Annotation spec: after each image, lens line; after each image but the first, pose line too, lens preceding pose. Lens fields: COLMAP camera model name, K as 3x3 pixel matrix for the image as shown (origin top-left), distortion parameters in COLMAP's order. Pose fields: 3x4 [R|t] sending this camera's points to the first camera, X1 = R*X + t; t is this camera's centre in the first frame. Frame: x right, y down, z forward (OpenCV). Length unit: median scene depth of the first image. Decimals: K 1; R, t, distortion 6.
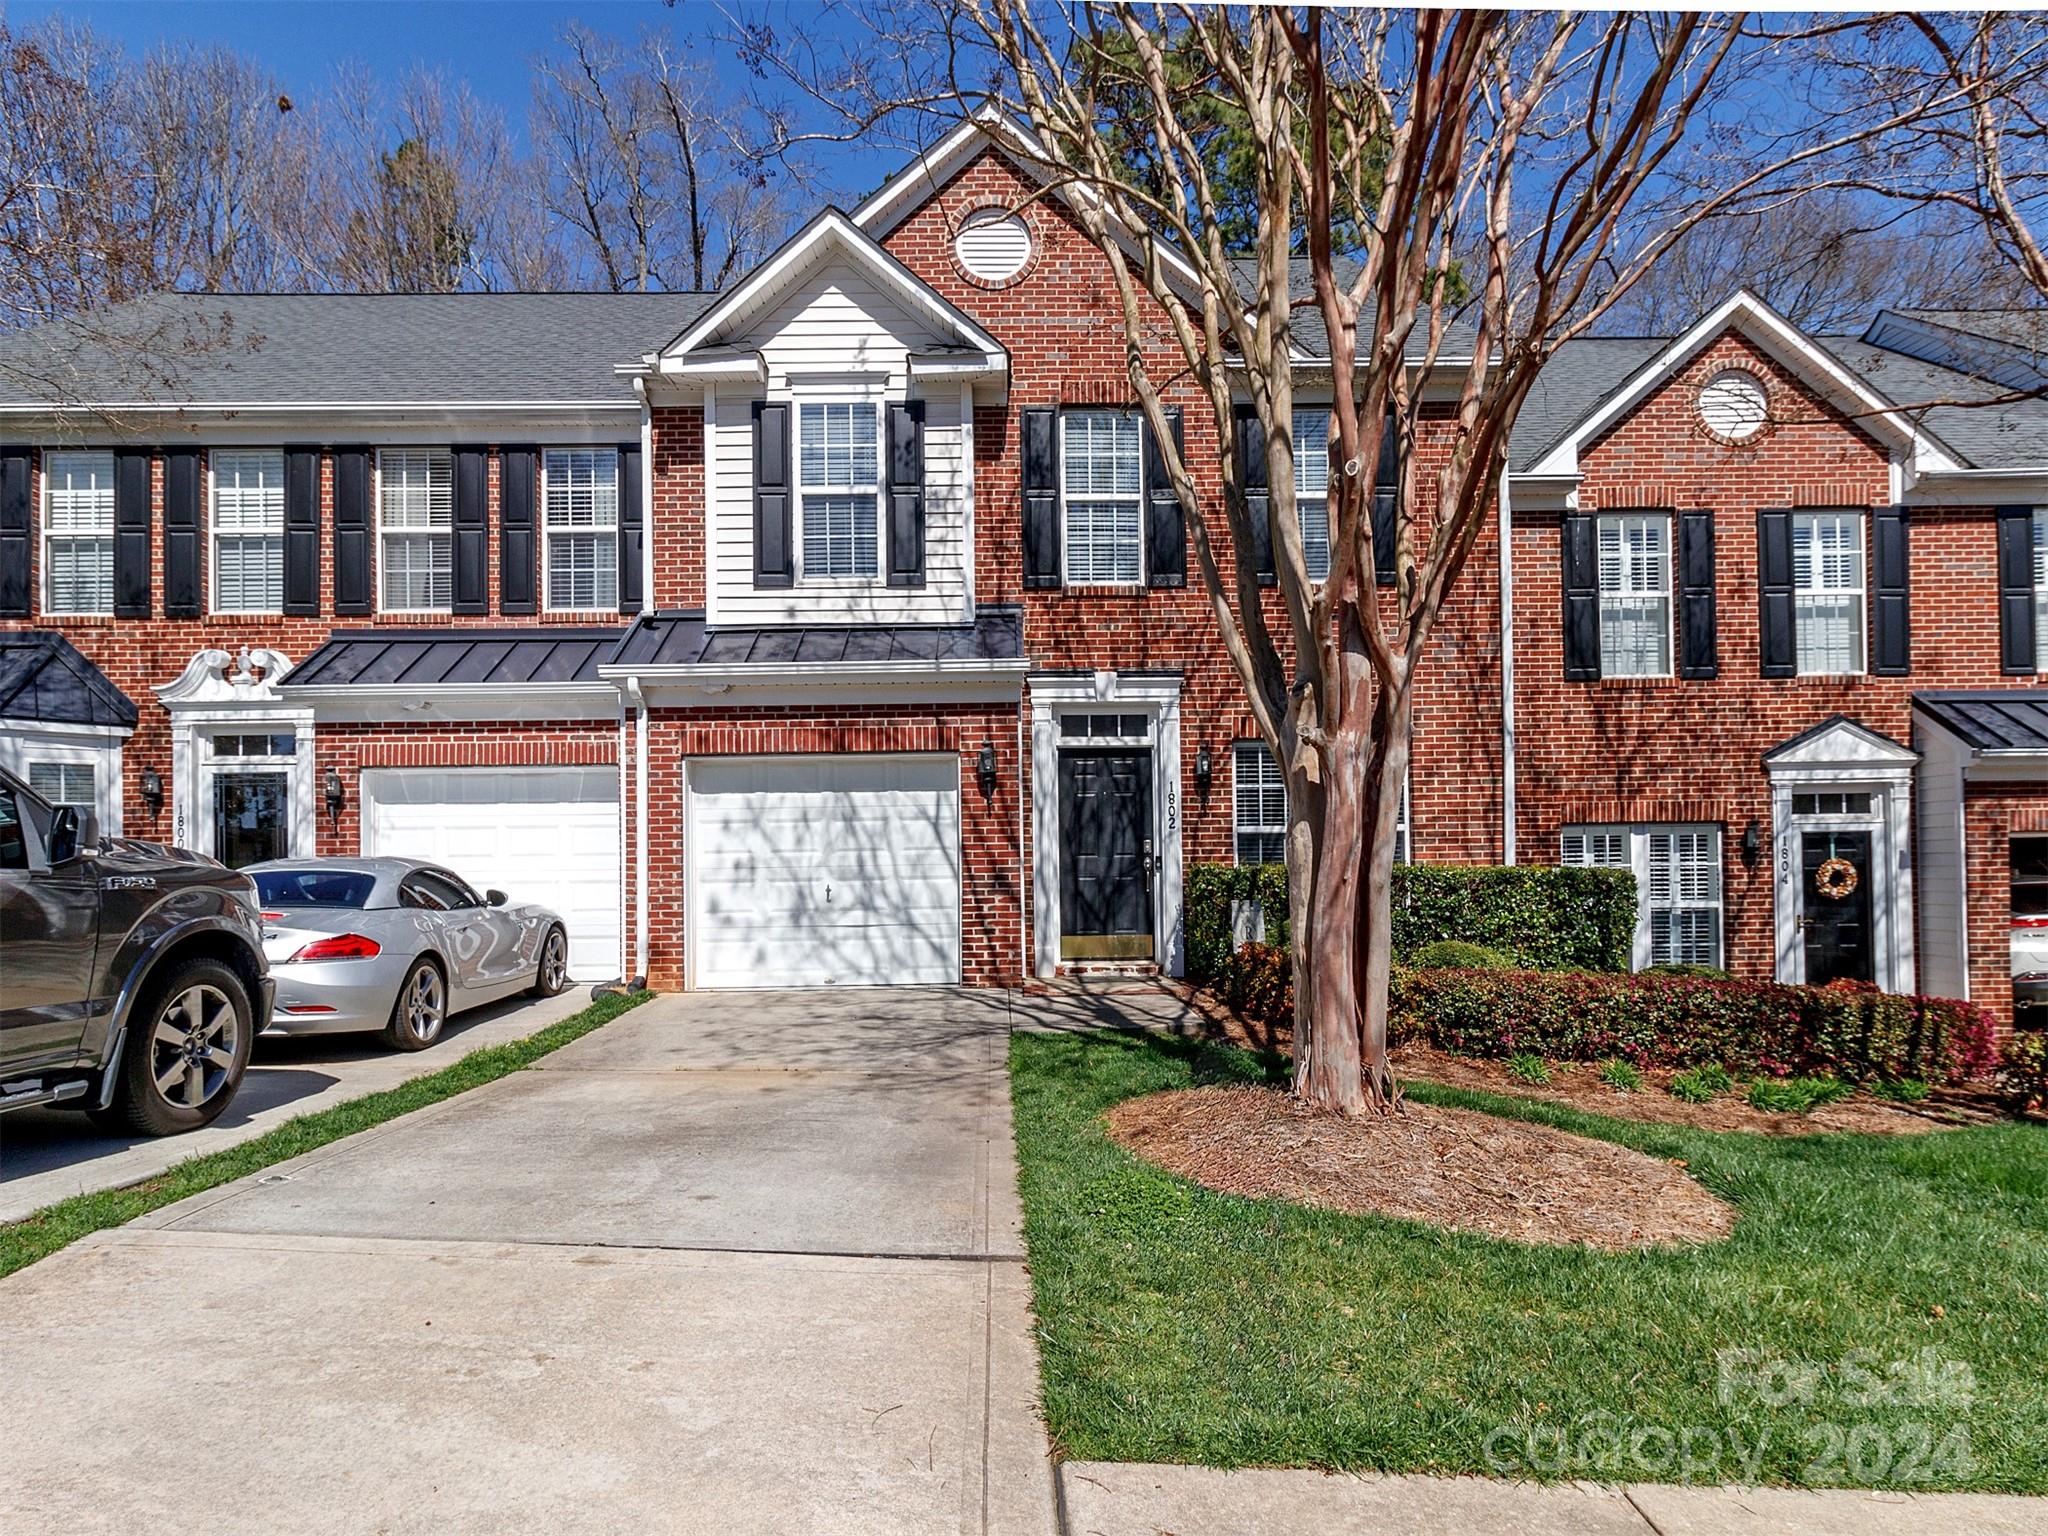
lens RADIAL K [[1079.7, 0, 1113.8], [0, 1079.7, 724.0], [0, 0, 1]] dist [-0.000508, 0.001511]
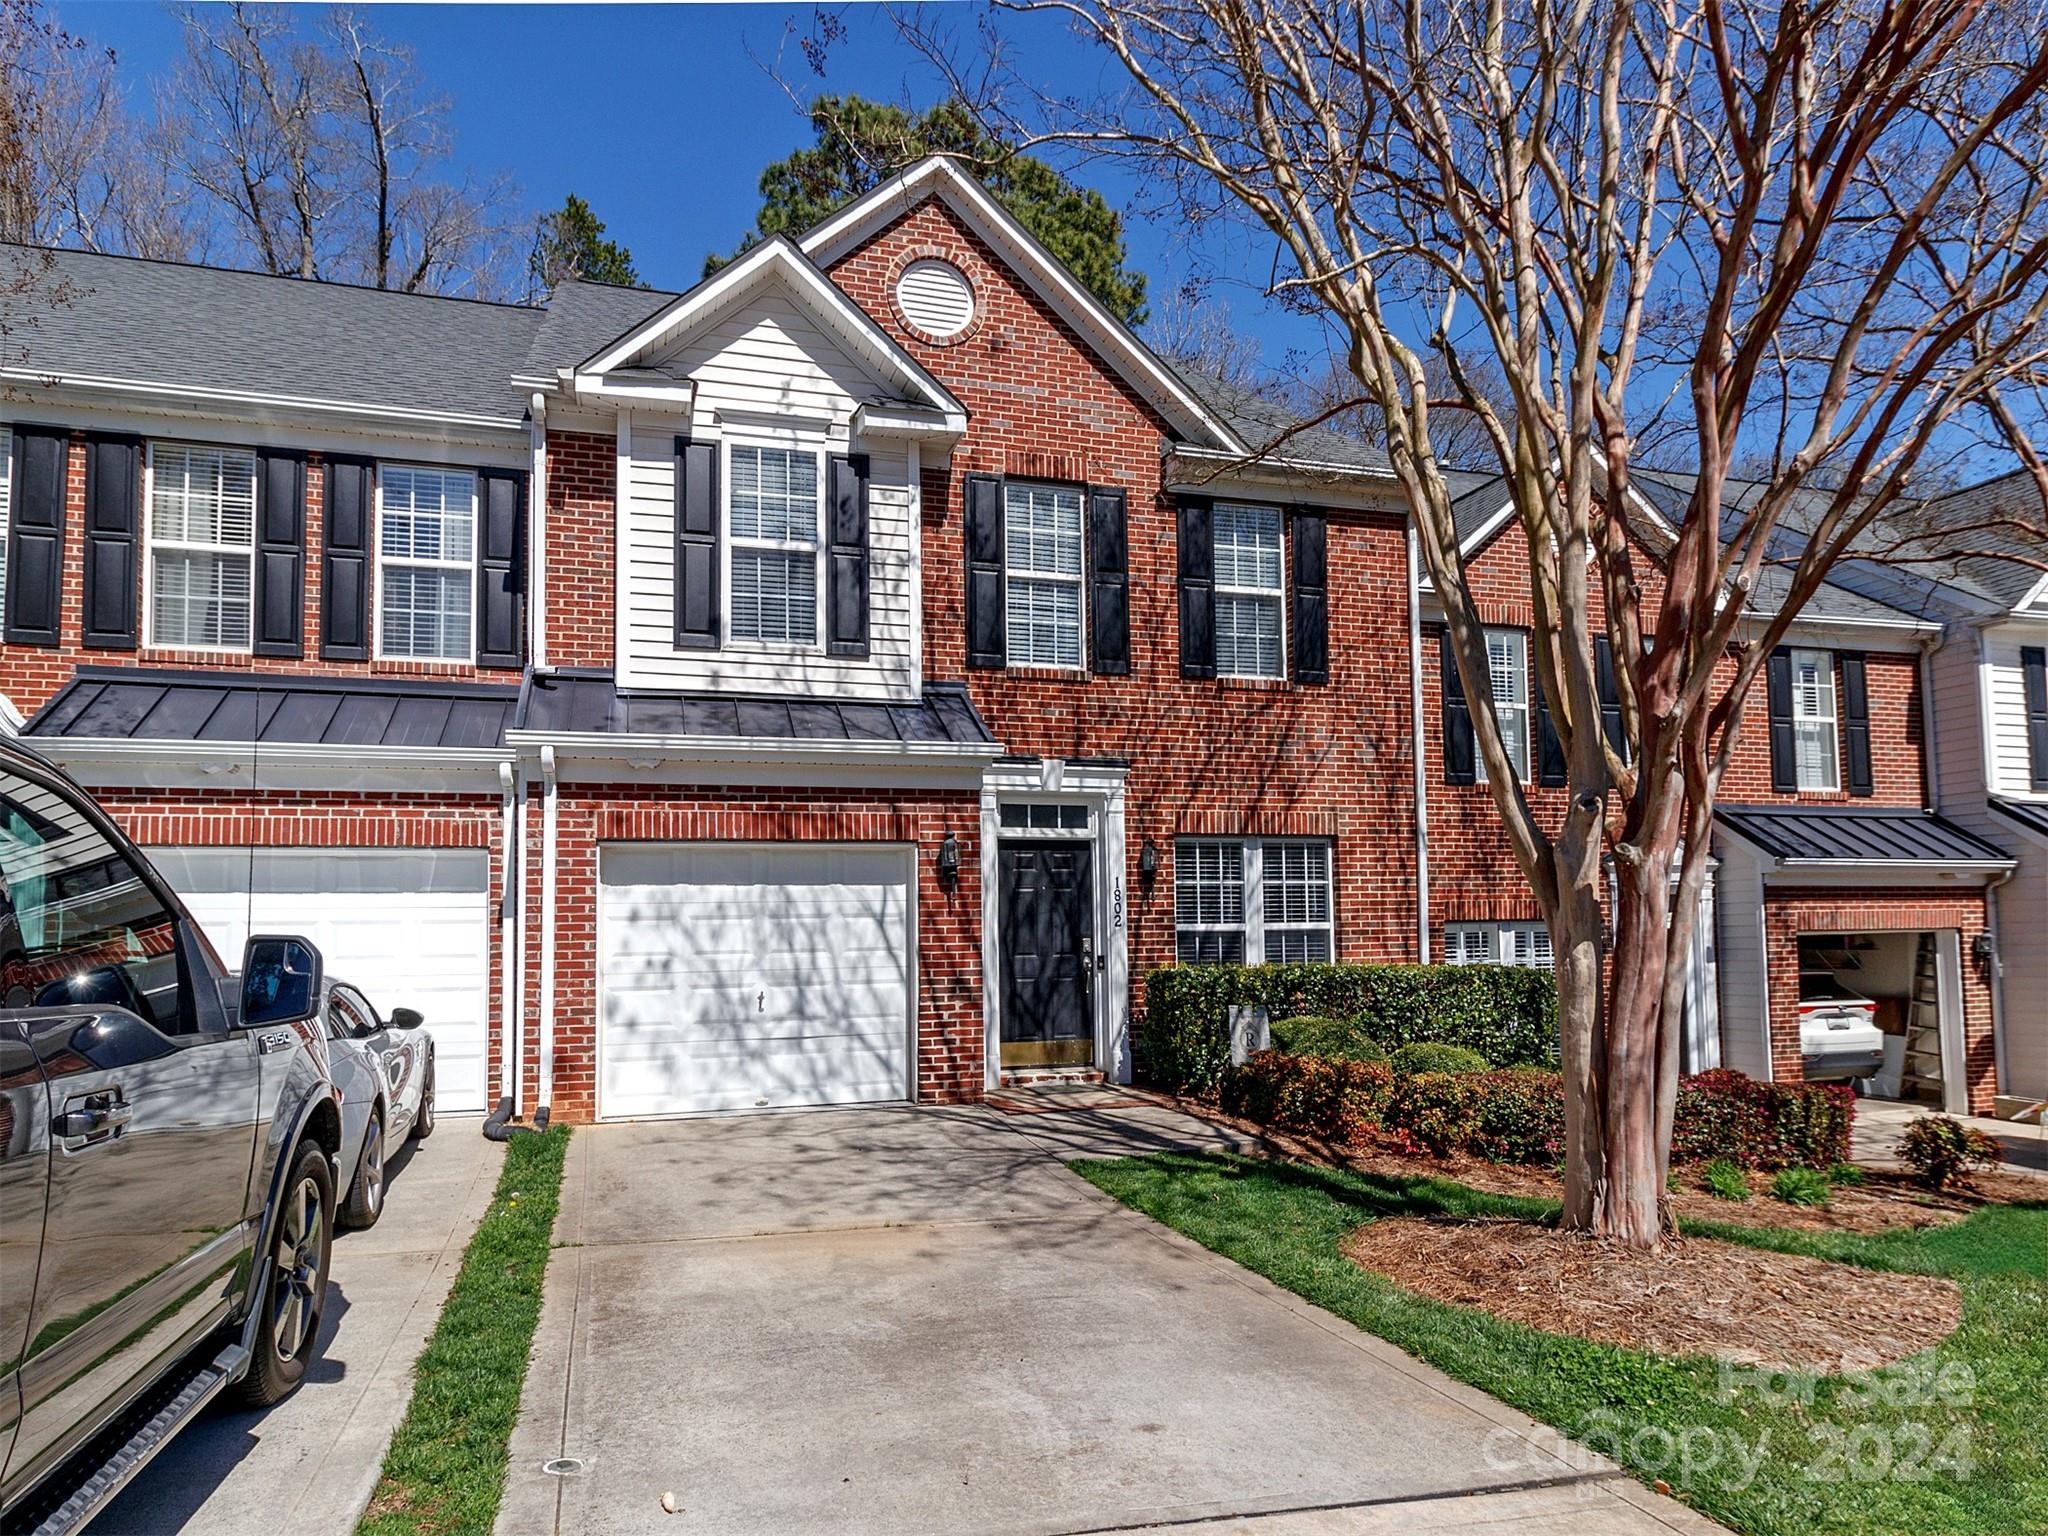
lens RADIAL K [[1079.7, 0, 1023.6], [0, 1079.7, 768.5], [0, 0, 1]] dist [-0.000508, 0.001511]
pose [[0.970166, 0.037540, 0.239520, -0.259395], [-0.030118, 0.998948, -0.034575, -0.007317], [-0.240566, 0.026330, 0.970276, 0.089133]]
